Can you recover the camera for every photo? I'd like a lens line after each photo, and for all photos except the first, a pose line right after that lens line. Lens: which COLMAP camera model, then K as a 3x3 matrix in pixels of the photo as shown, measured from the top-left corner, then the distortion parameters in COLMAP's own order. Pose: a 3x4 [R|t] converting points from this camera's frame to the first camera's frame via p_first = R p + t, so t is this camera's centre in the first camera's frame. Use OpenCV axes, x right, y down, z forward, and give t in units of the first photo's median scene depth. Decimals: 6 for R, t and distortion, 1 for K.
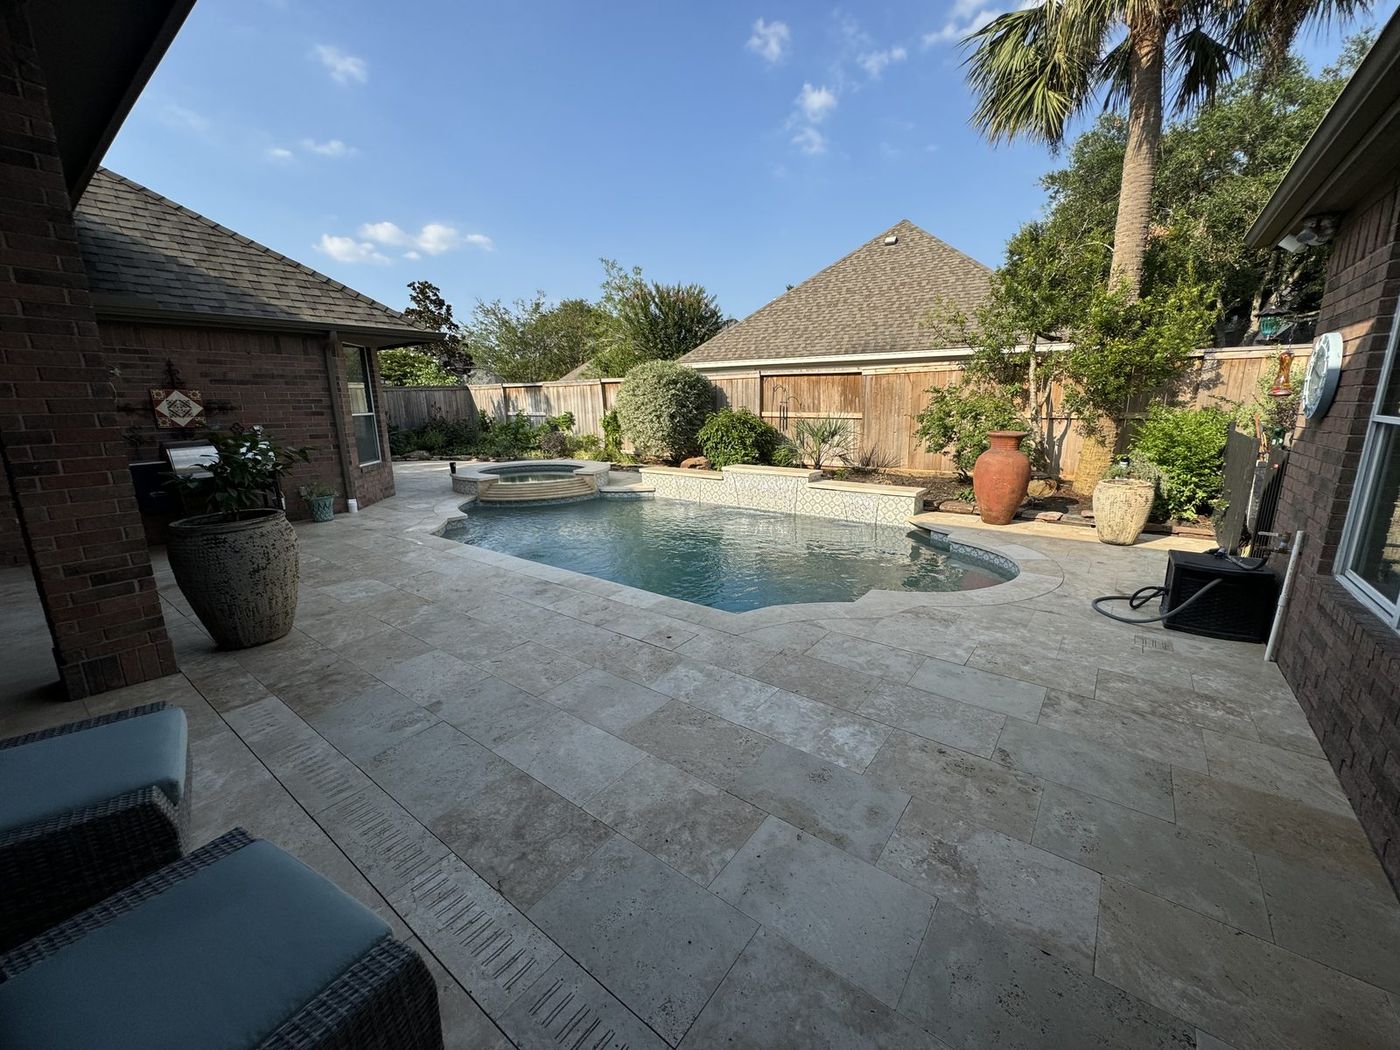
lens RADIAL K [[561.1, 0, 700.0], [0, 561.1, 525.0], [0, 0, 1]] dist [0.002553, 0.000123]
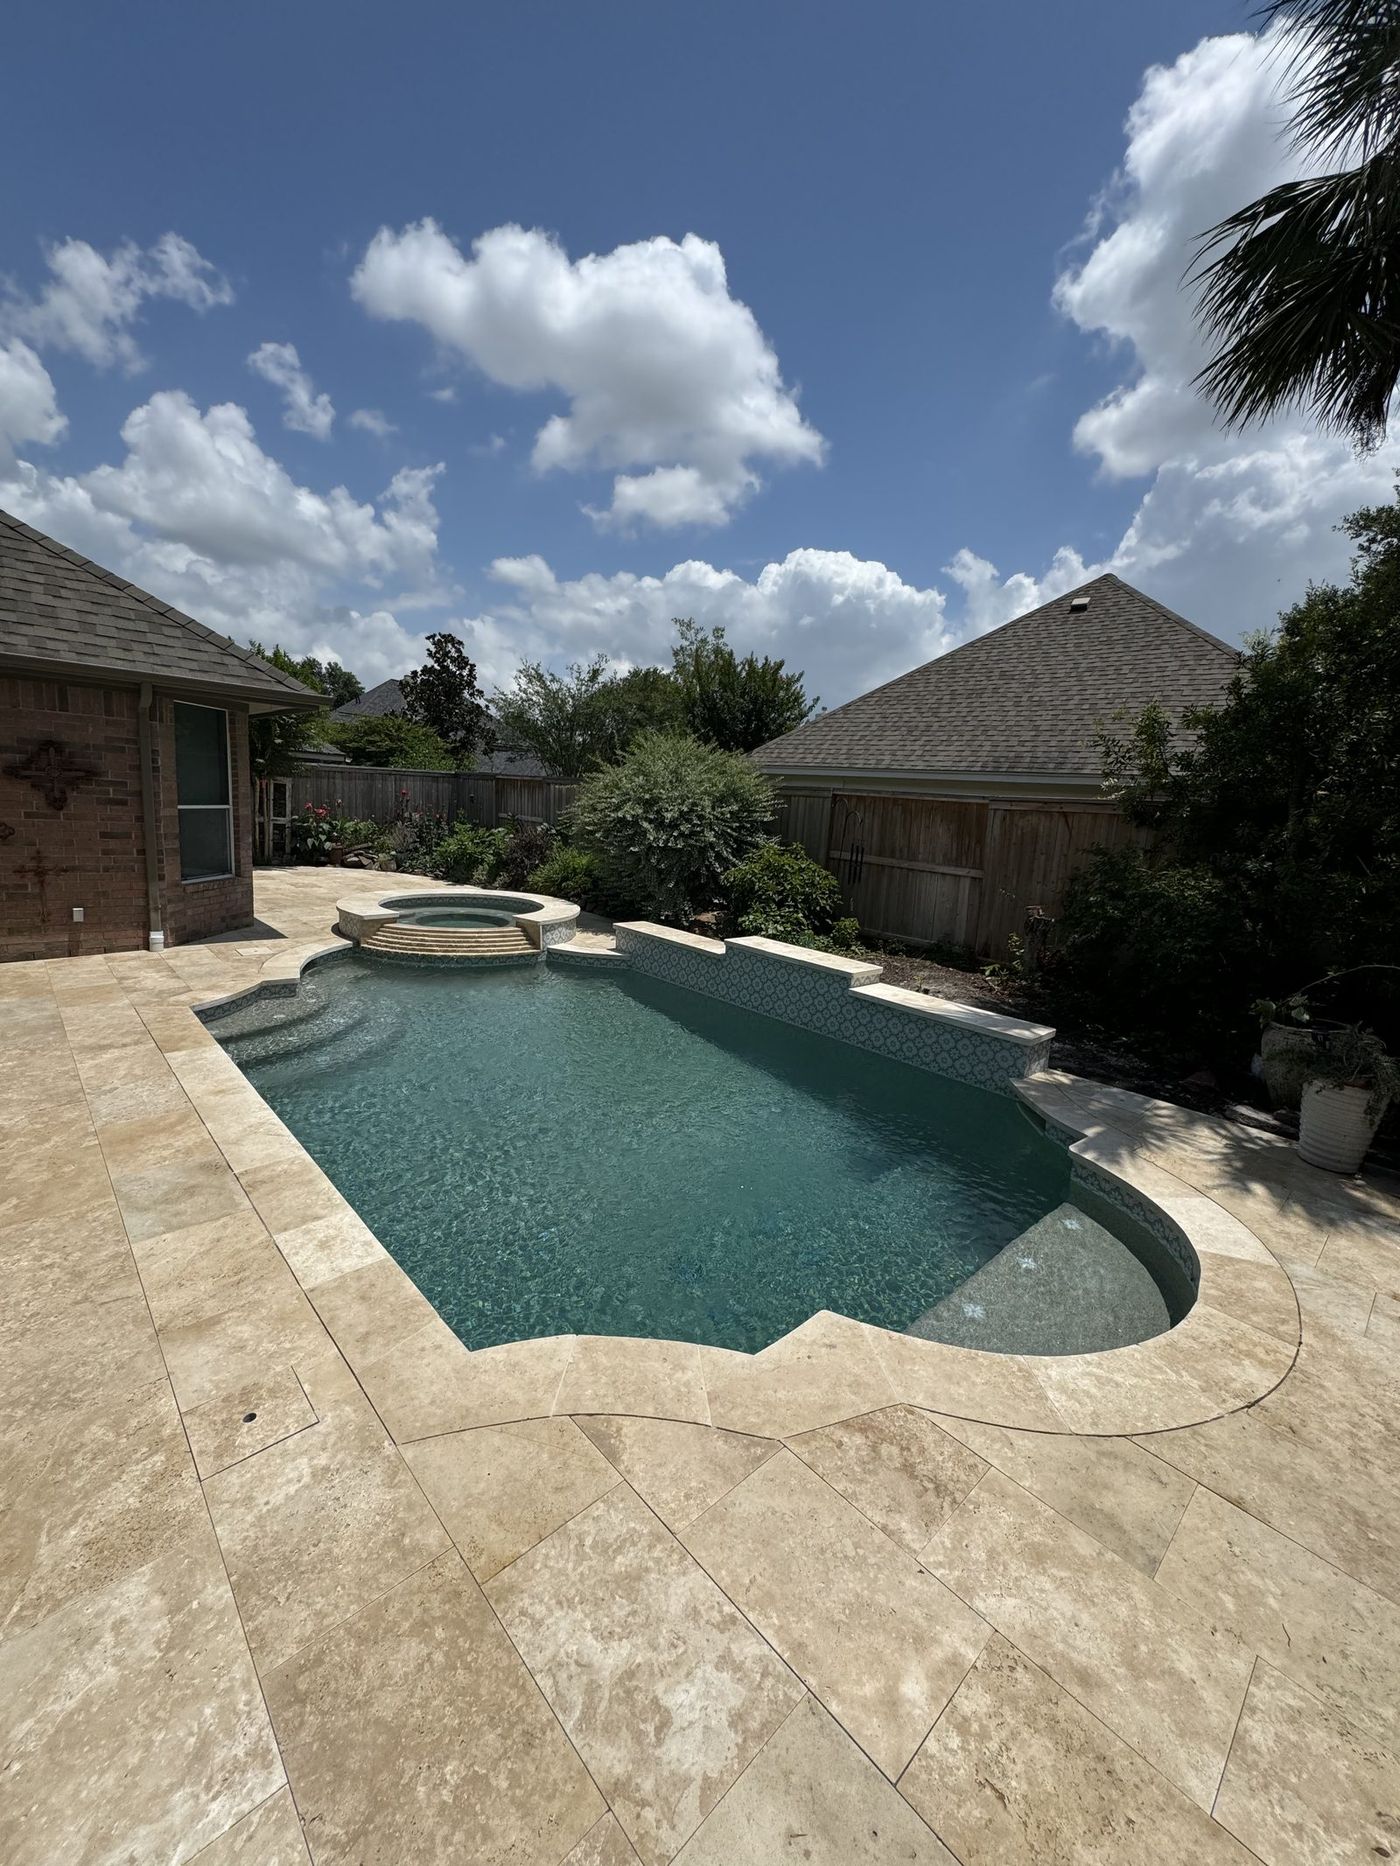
lens RADIAL K [[747.9, 0, 700.0], [0, 747.9, 933.0], [0, 0, 1]] dist [0.002553, 0.000123]
pose [[0.983424, 0.108289, -0.145430, 0.151939], [-0.115507, 0.992413, -0.042118, -0.084722], [0.139766, 0.058218, 0.988472, 0.217091]]
